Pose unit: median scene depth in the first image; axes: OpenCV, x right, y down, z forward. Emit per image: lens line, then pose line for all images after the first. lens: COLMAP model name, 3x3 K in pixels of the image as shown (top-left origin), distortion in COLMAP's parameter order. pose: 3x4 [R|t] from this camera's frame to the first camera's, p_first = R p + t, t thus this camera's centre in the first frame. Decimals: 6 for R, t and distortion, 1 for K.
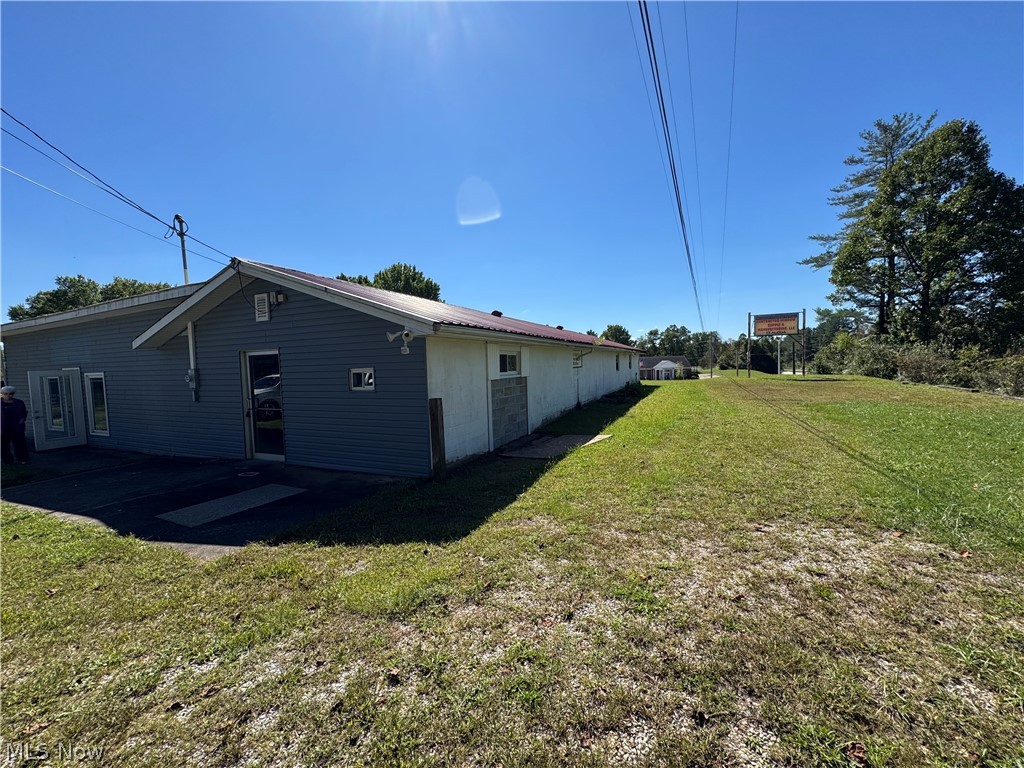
lens RADIAL K [[407.4, 0, 512.5], [0, 407.4, 385.1], [0, 0, 1]] dist [-0.000830, 0.000278]
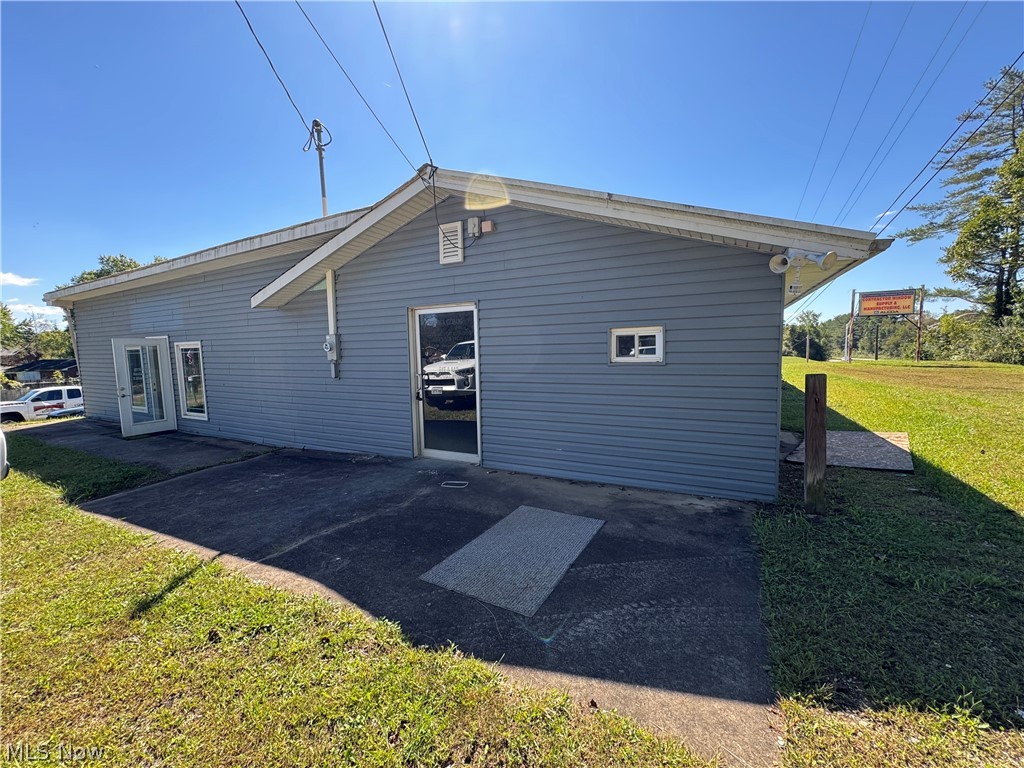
lens RADIAL K [[407.7, 0, 511.9], [0, 407.7, 385.3], [0, 0, 1]] dist [-0.002015, 0.000492]
pose [[0.998819, 0.013662, -0.046620, -0.420877], [-0.011952, 0.999253, 0.036753, 0.022329], [0.047087, -0.036153, 0.998236, 0.267240]]
